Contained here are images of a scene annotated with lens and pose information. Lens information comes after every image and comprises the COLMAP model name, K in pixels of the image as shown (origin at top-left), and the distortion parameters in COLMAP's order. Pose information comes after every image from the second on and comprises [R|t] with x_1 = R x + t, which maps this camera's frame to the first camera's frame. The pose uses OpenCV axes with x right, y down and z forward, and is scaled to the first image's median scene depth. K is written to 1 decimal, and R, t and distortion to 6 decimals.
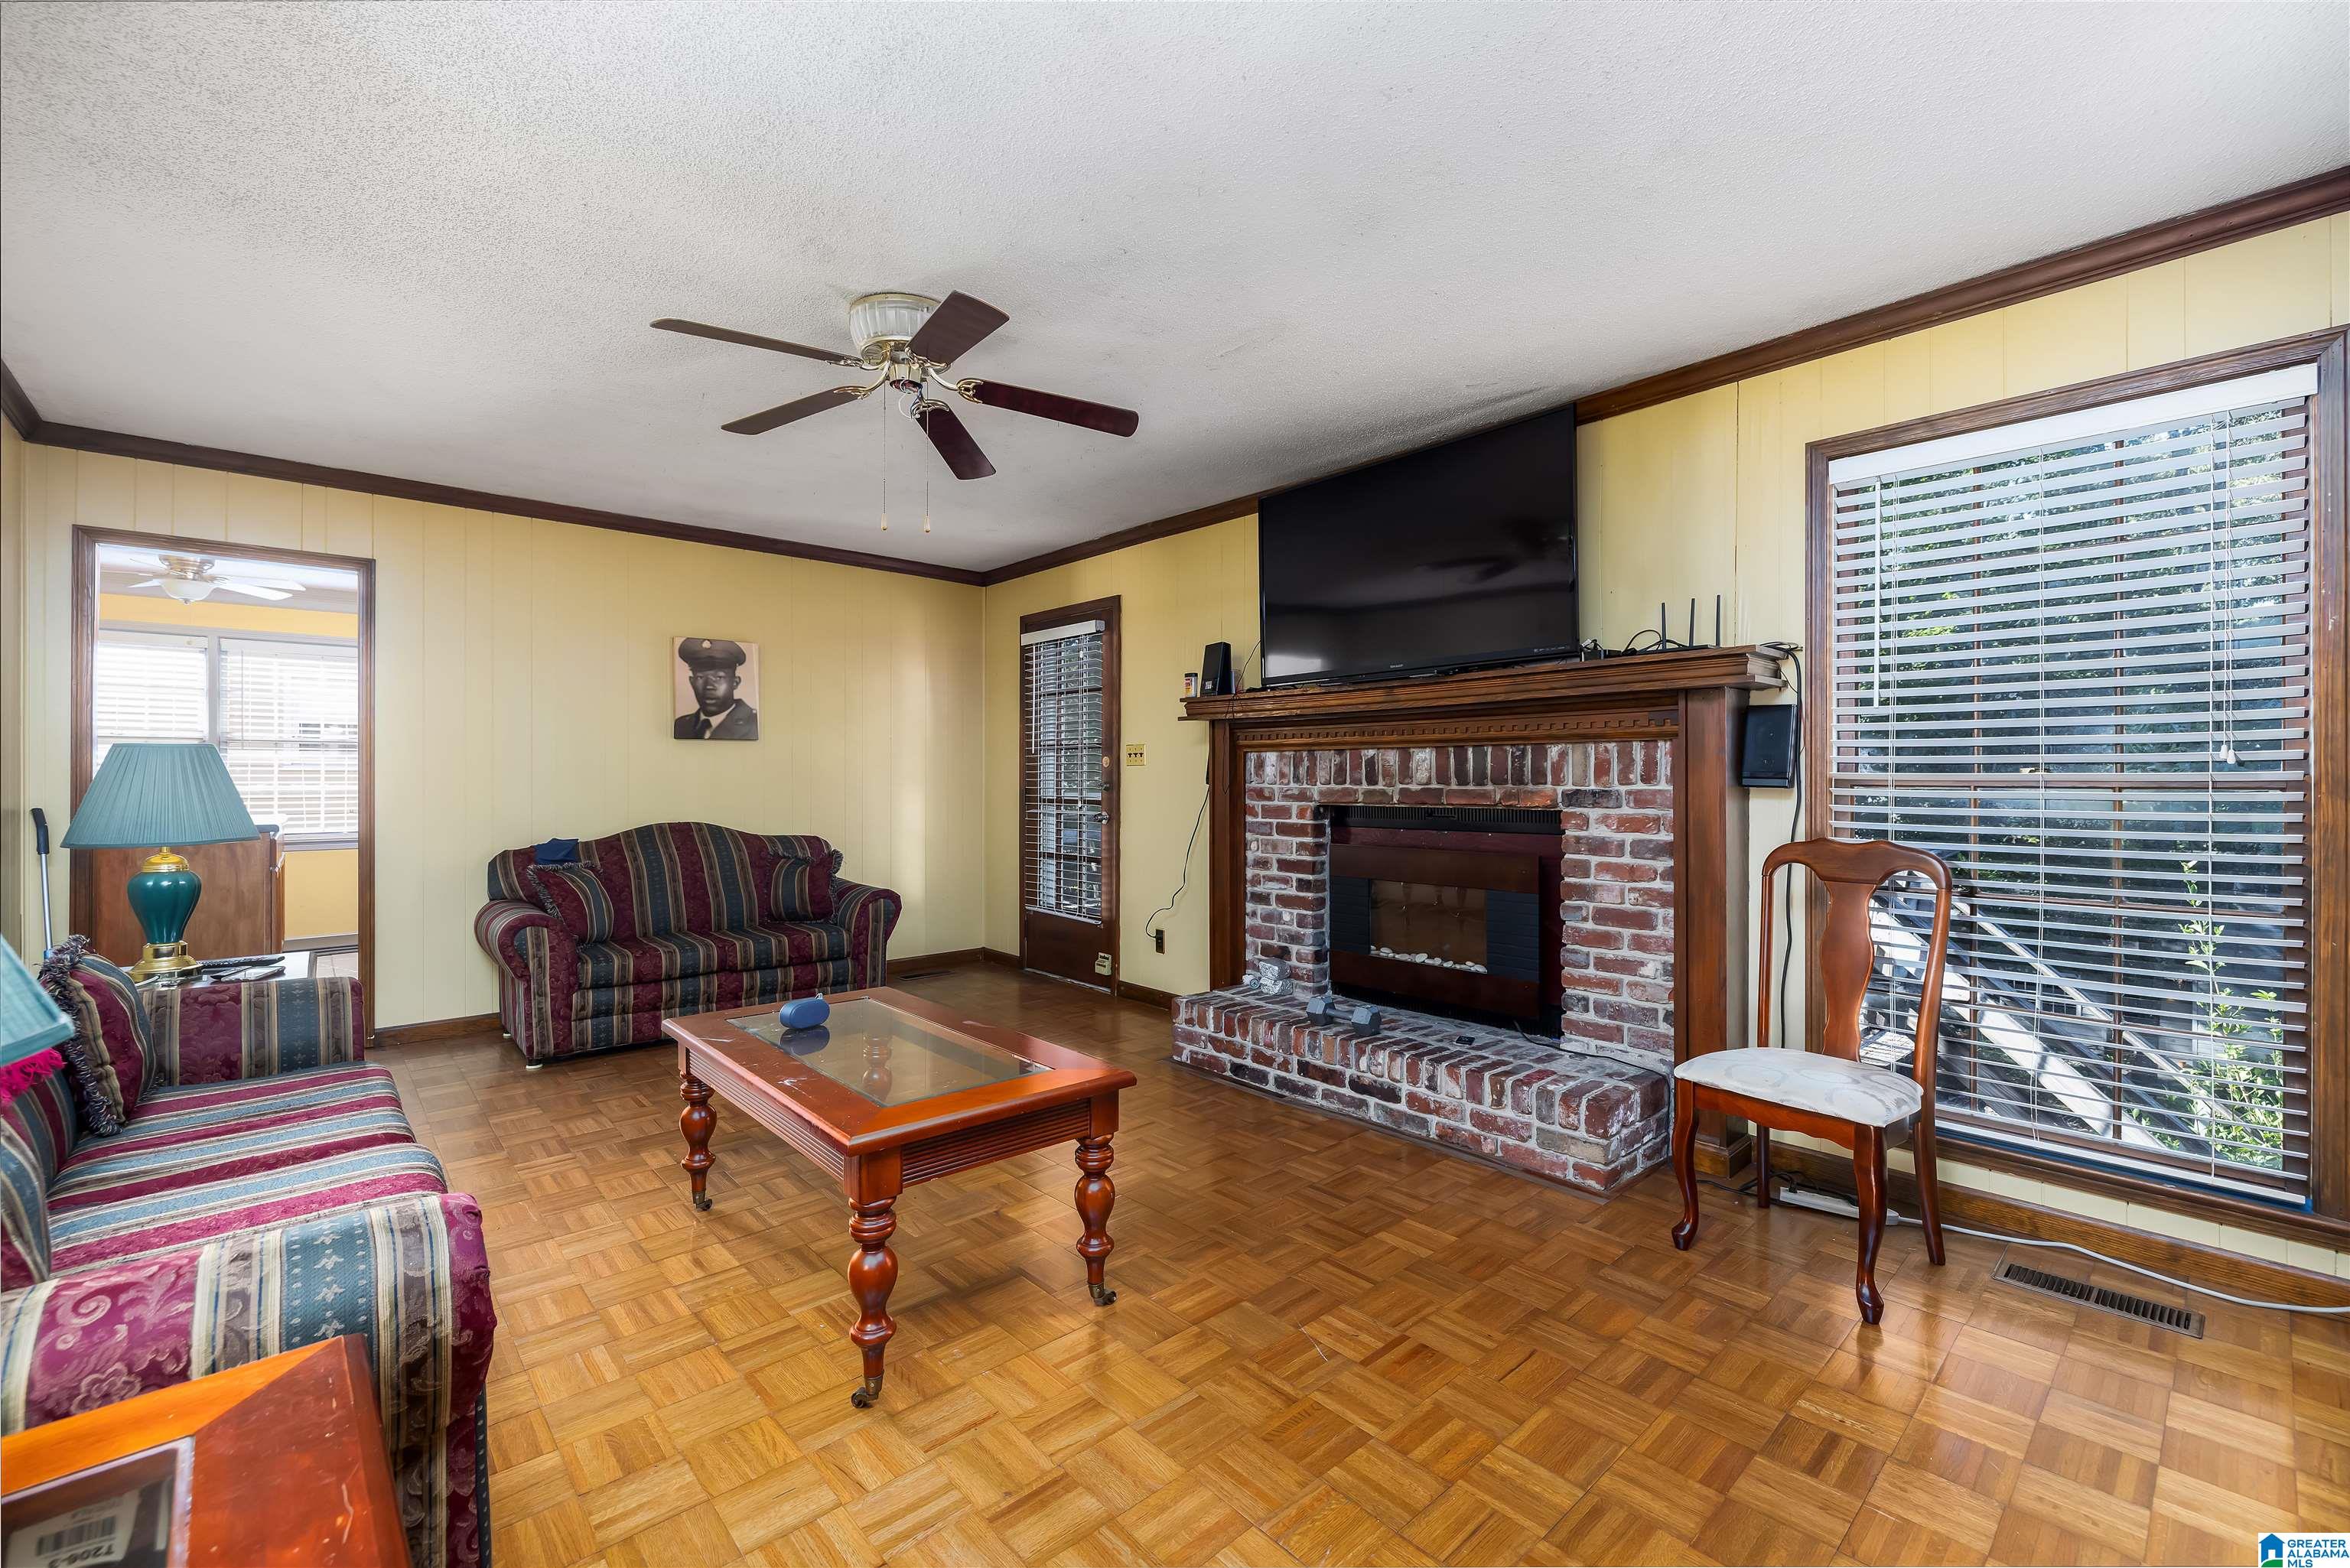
lens RADIAL K [[992.6, 0, 1151.4], [0, 992.6, 775.3], [0, 0, 1]] dist [-0.002049, 0.000691]
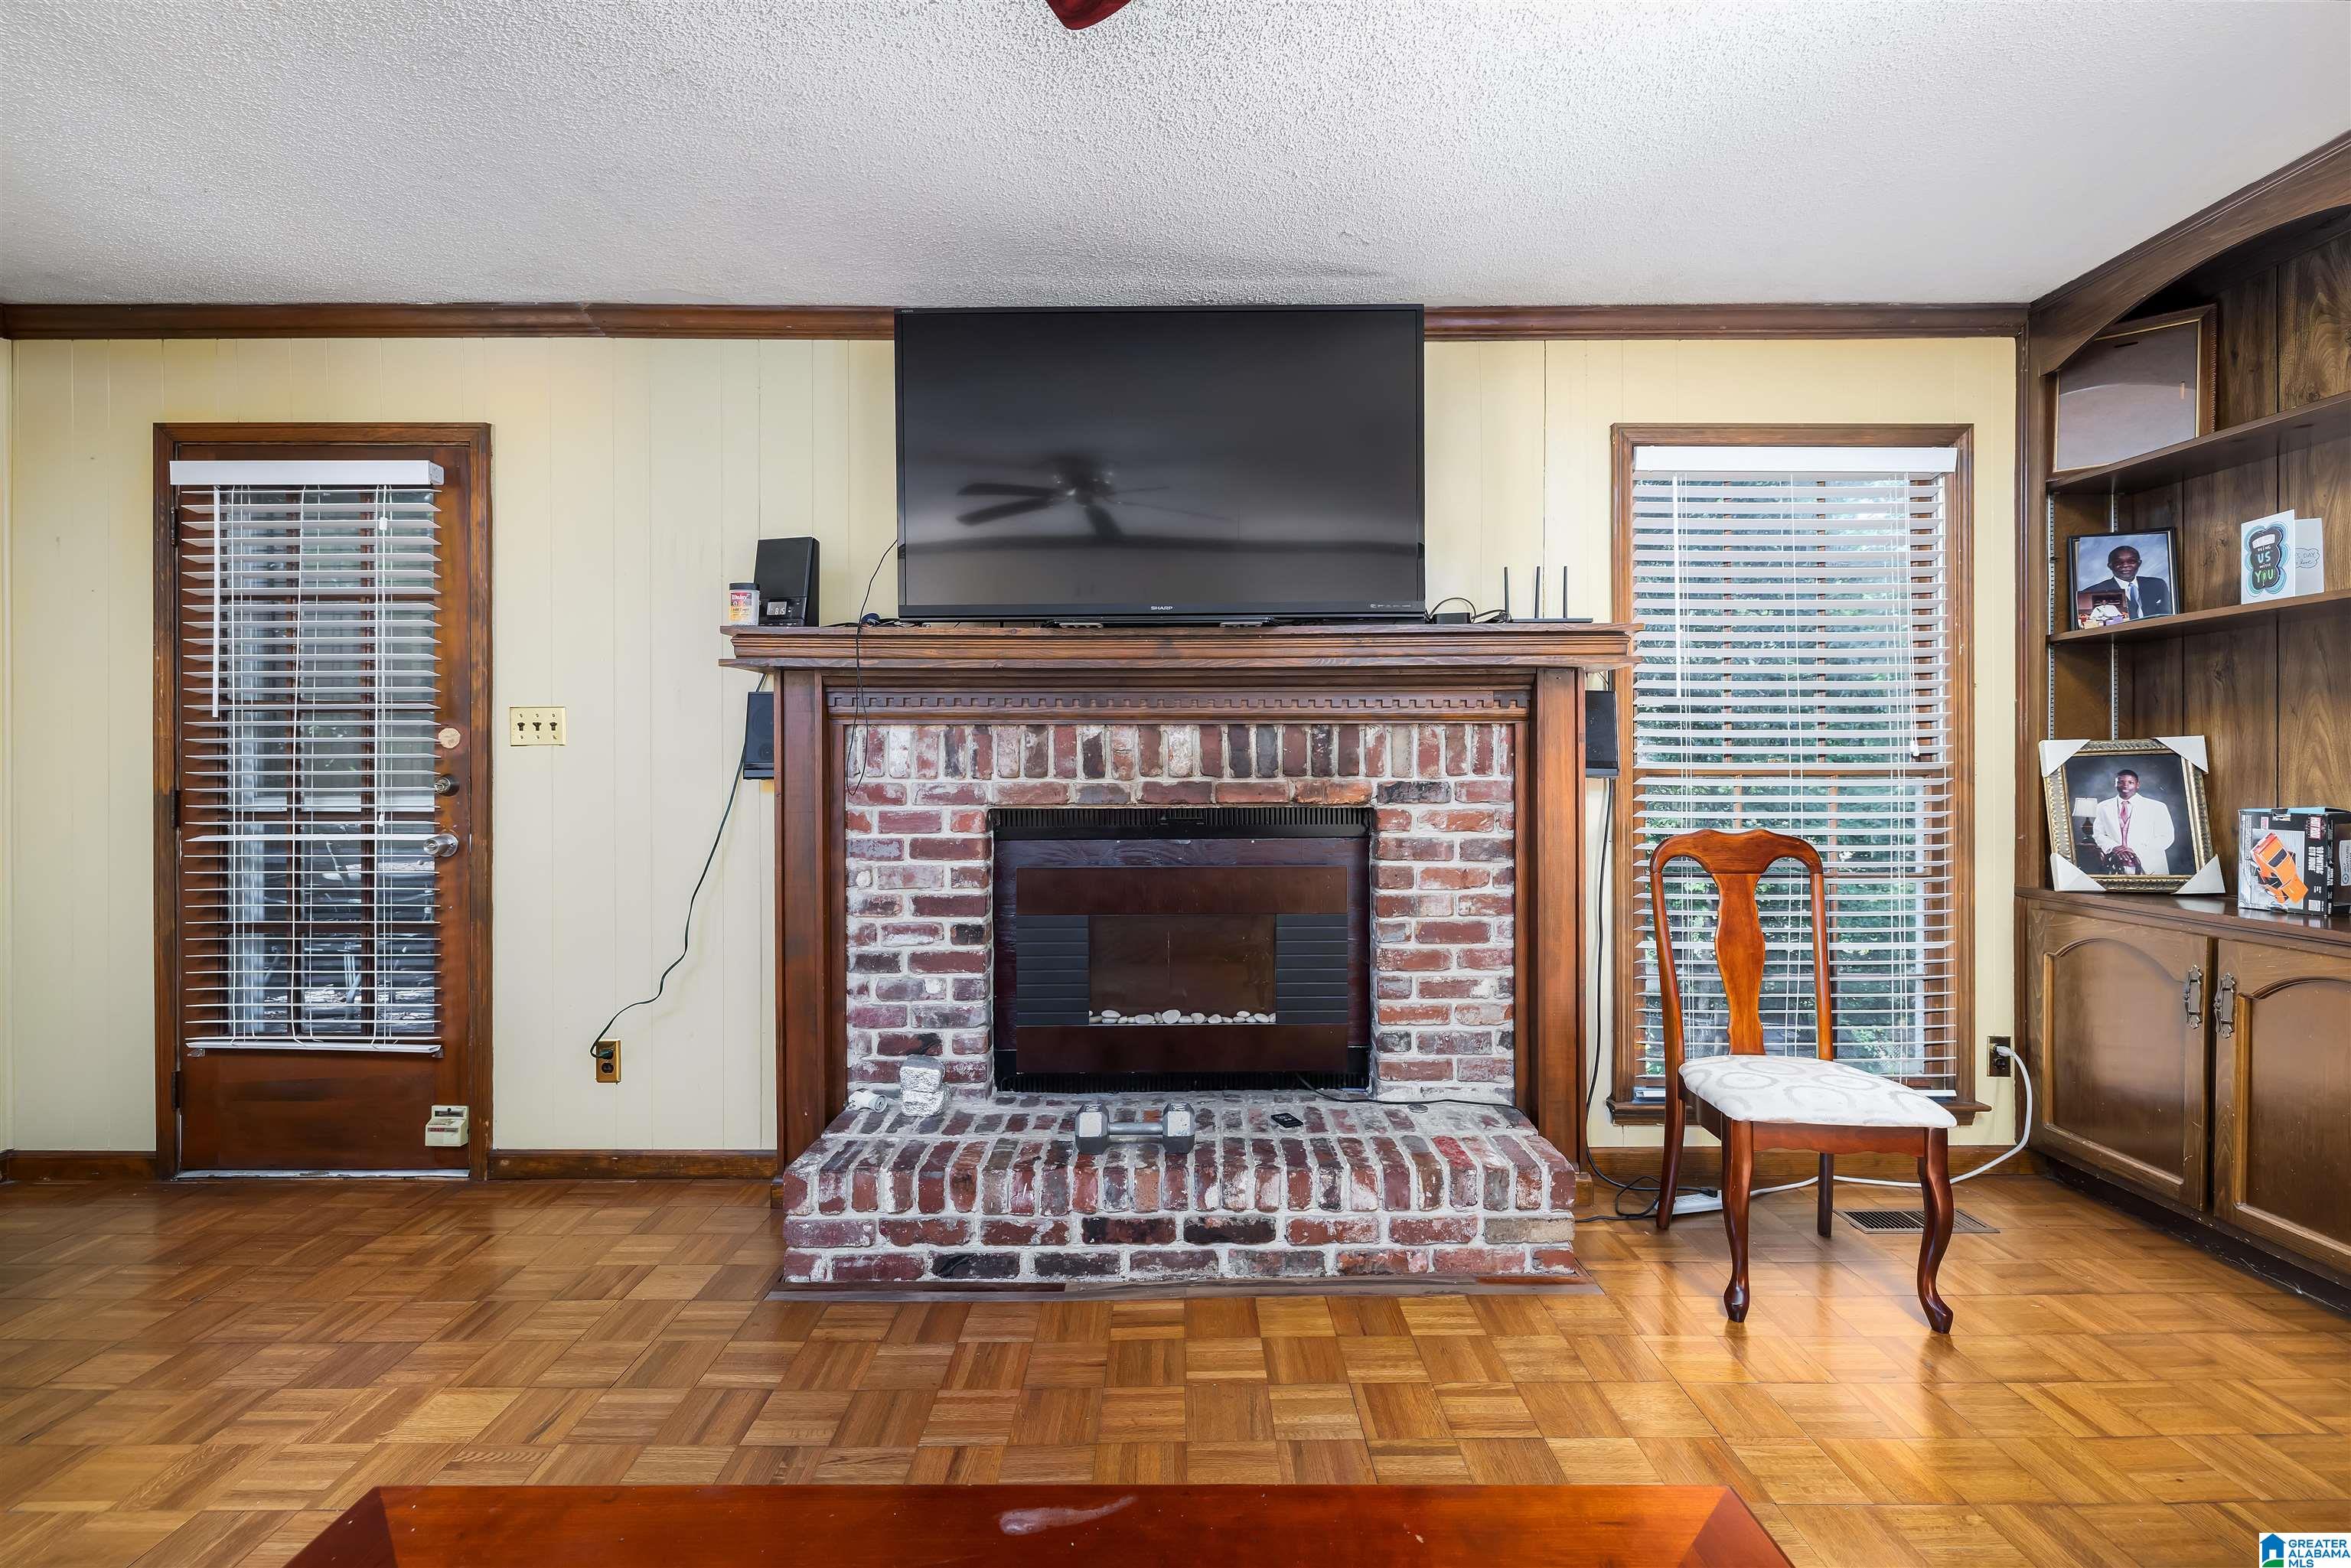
lens RADIAL K [[993.1, 0, 1178.0], [0, 993.1, 774.1], [0, 0, 1]] dist [-0.002049, 0.000691]
pose [[0.652957, -0.003208, 0.757388, -0.279152], [-0.000568, 0.999989, 0.004726, 0.003743], [-0.757395, -0.003516, 0.652948, 0.537567]]
